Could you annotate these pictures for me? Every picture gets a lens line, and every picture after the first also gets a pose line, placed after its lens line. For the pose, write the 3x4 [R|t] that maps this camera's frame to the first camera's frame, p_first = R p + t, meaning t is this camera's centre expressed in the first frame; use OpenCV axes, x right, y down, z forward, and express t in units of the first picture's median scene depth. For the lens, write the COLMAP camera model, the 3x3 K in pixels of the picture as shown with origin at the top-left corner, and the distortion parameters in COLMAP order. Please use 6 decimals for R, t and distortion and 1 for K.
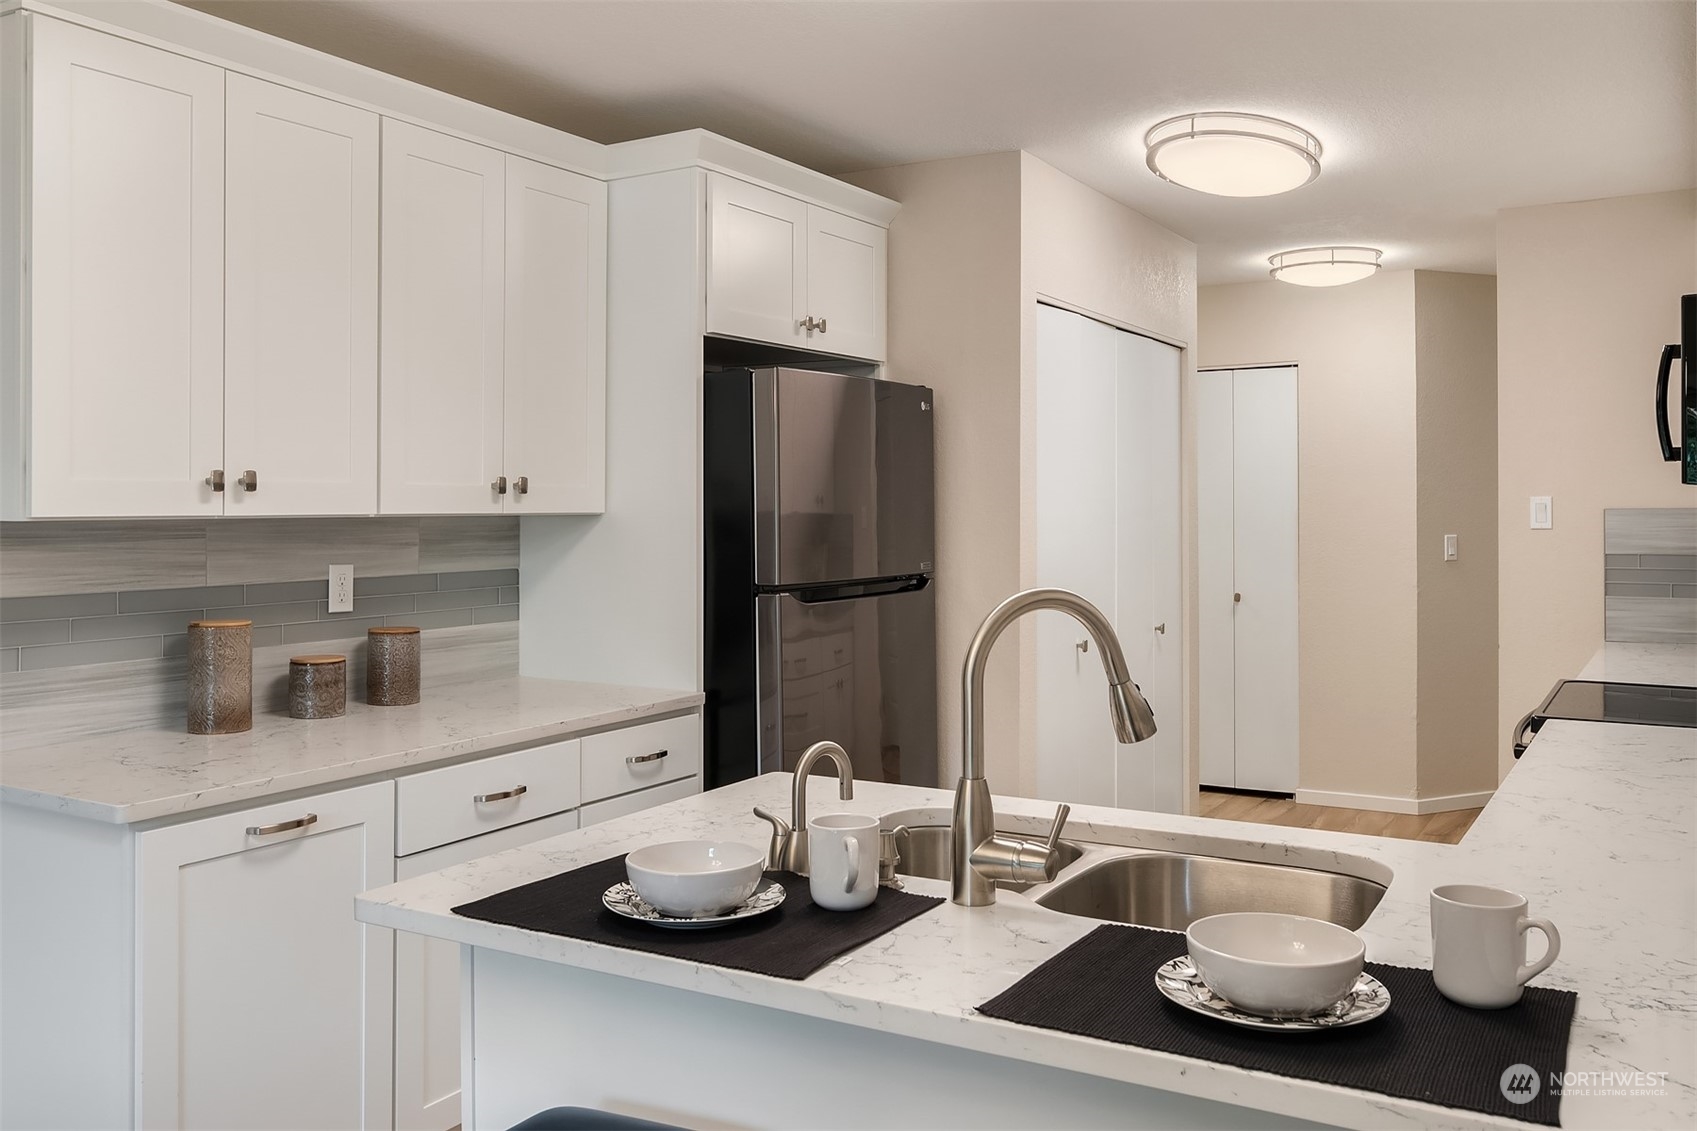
lens RADIAL K [[1440.8, 0, 874.4], [0, 1440.8, 495.0], [0, 0, 1]] dist [0.004053, 0.000728]
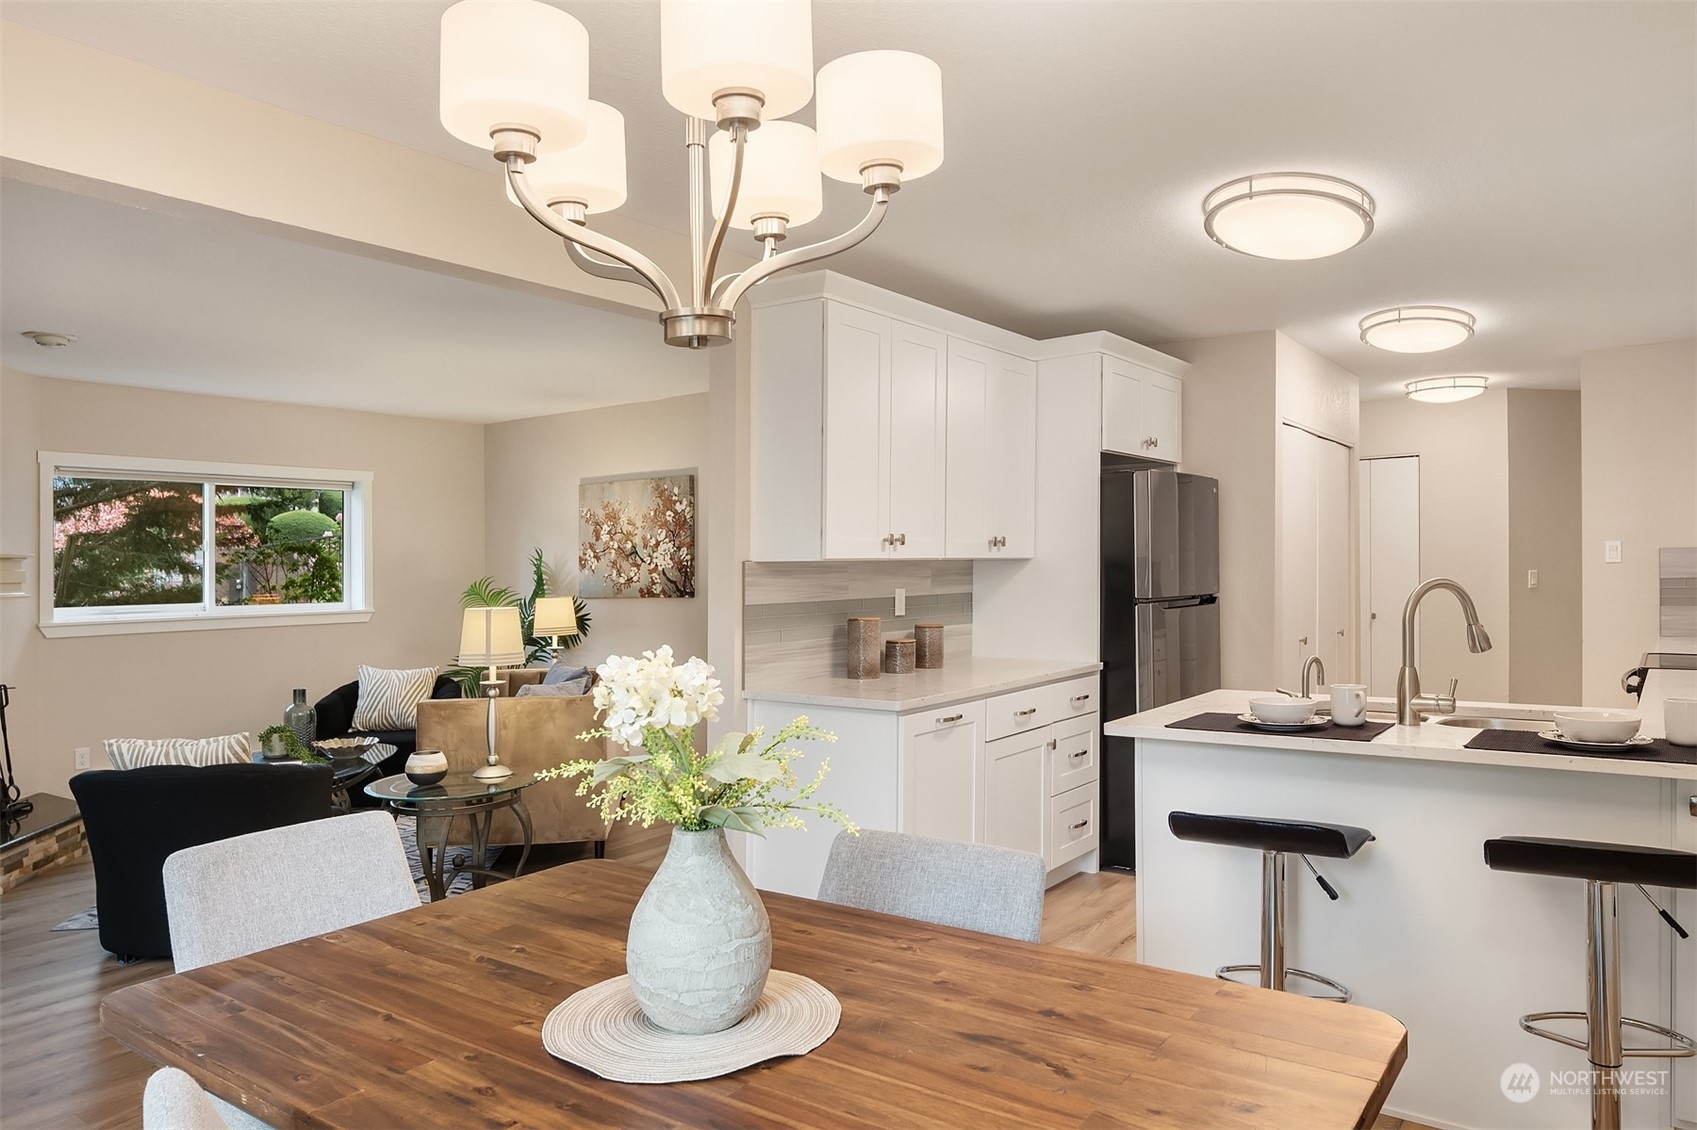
lens RADIAL K [[1128.1, 0, 848.5], [0, 1128.1, 565.0], [0, 0, 1]] dist [0.001844, -0.001991]
pose [[0.993138, -0.013524, -0.116166, -0.257762], [0.014203, 0.999886, 0.005025, 0.011654], [0.116085, -0.006641, 0.993217, -0.348419]]
